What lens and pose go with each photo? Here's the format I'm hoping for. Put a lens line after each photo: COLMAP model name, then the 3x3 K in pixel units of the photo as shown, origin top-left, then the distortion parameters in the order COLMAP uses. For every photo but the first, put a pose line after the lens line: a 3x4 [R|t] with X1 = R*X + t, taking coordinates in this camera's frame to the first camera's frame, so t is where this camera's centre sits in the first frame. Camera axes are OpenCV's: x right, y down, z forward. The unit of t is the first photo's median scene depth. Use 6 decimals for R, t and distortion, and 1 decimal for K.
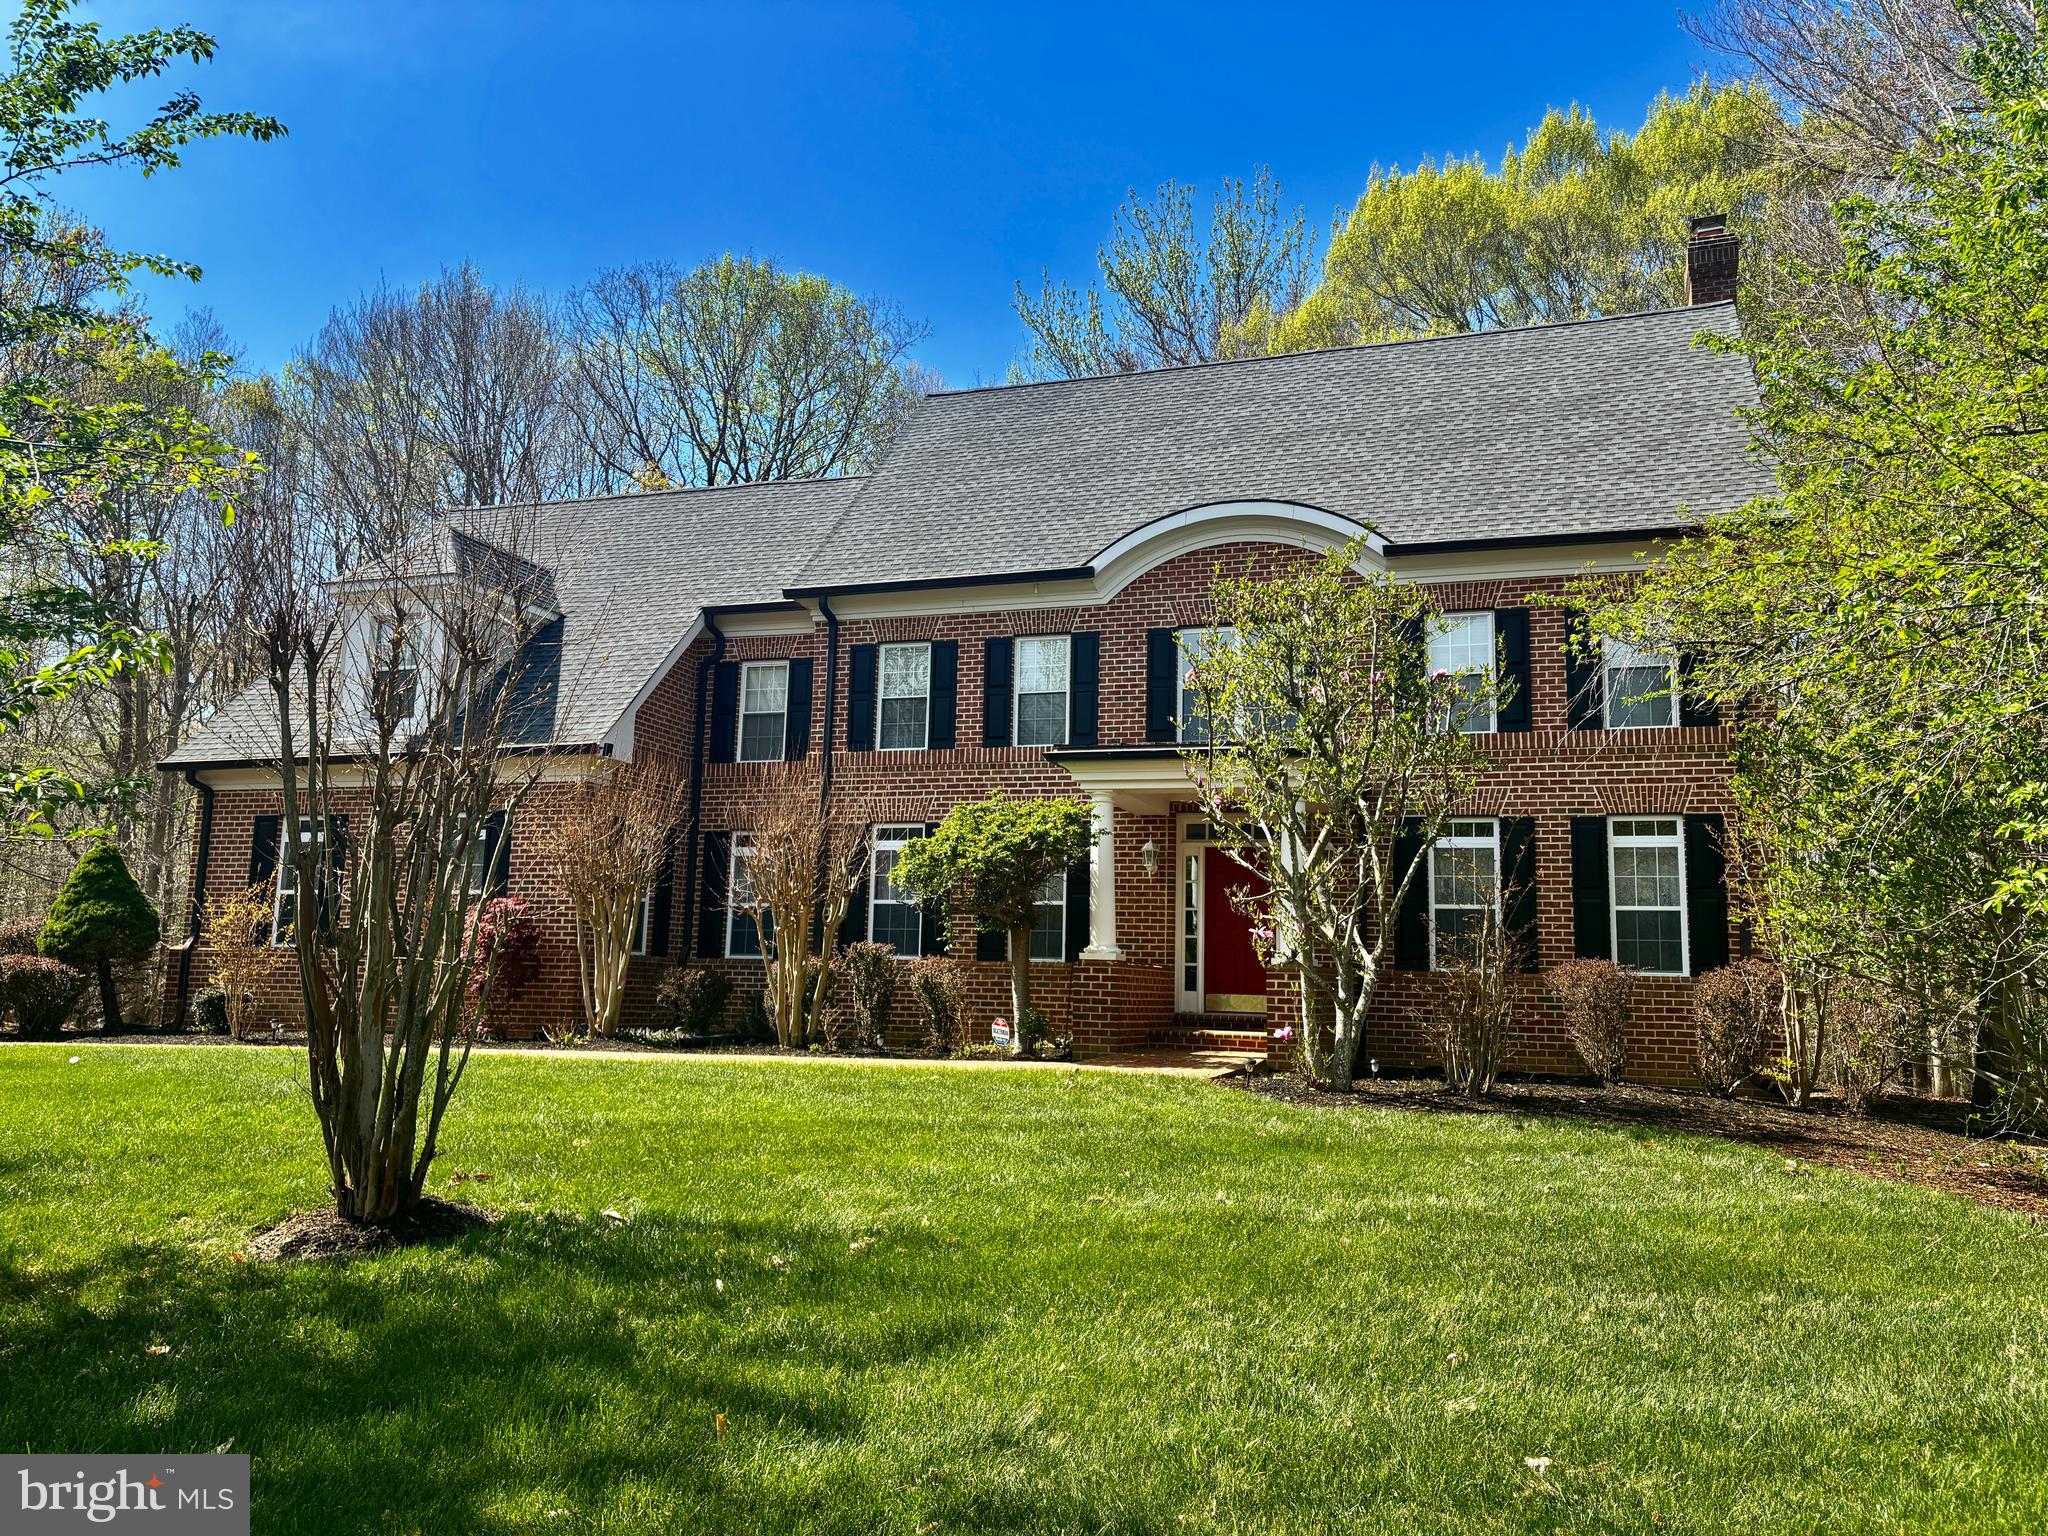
lens RADIAL K [[1551.5, 0, 1002.4], [0, 1551.5, 770.8], [0, 0, 1]] dist [0.049095, -0.003940]
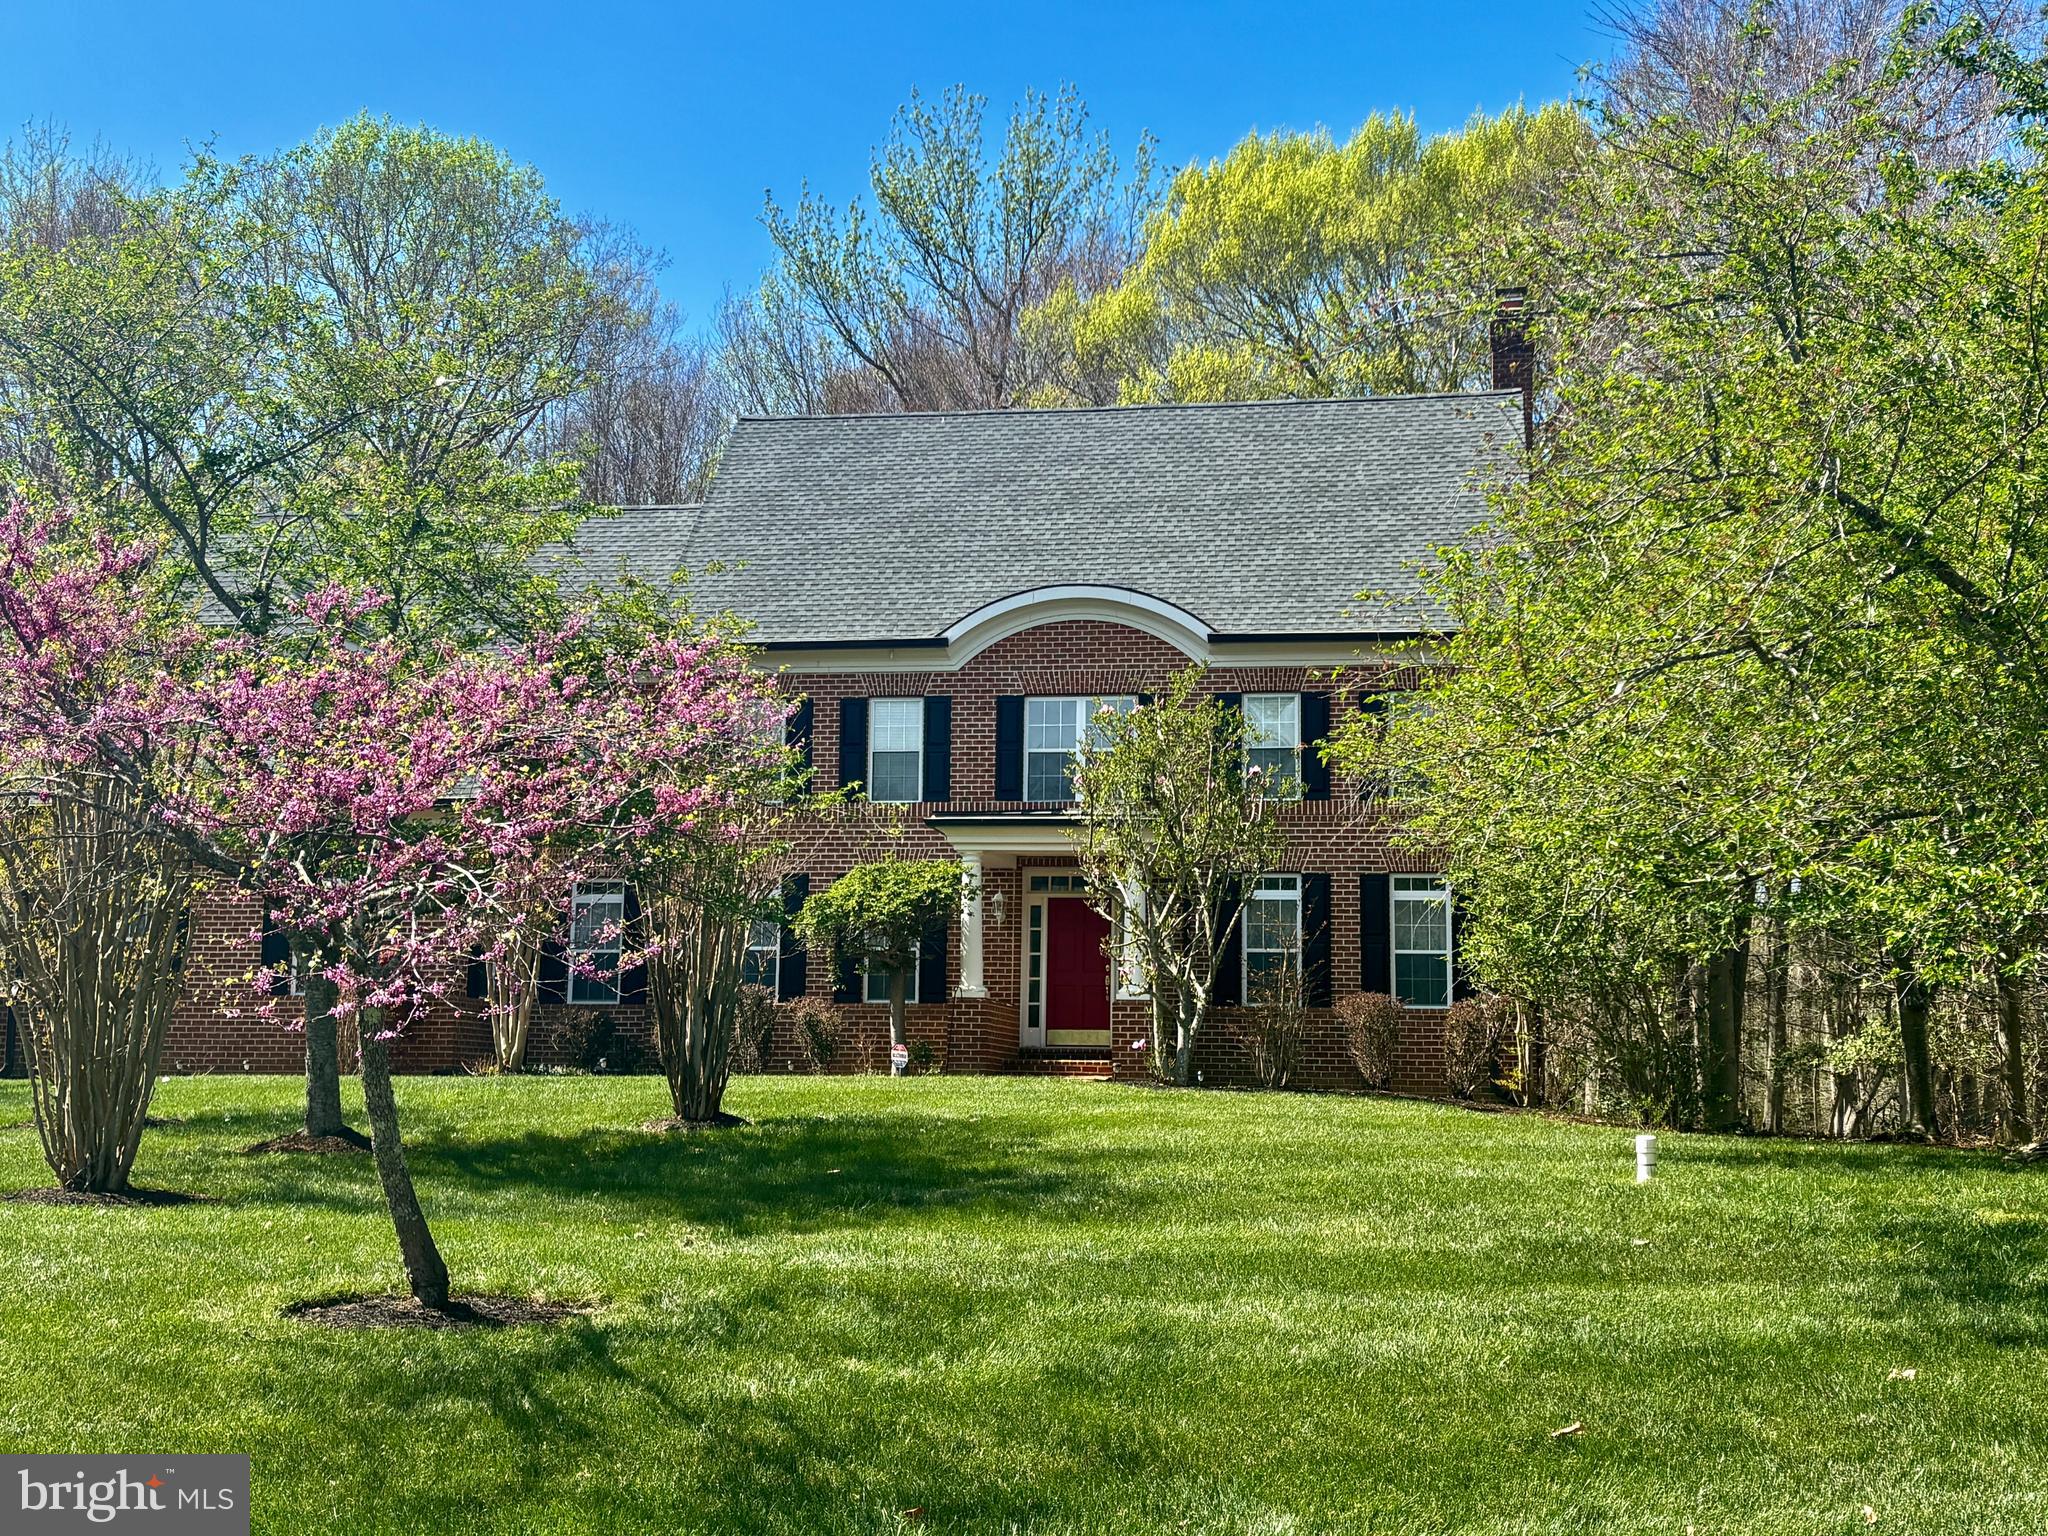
lens RADIAL K [[2399.9, 0, 1025.2], [0, 2399.9, 766.7], [0, 0, 1]] dist [0.084328, 0.000000]
pose [[0.983673, 0.011374, 0.179605, -0.205743], [-0.013227, 0.999871, 0.009120, -0.063078], [-0.179479, -0.011347, 0.983696, -0.719711]]
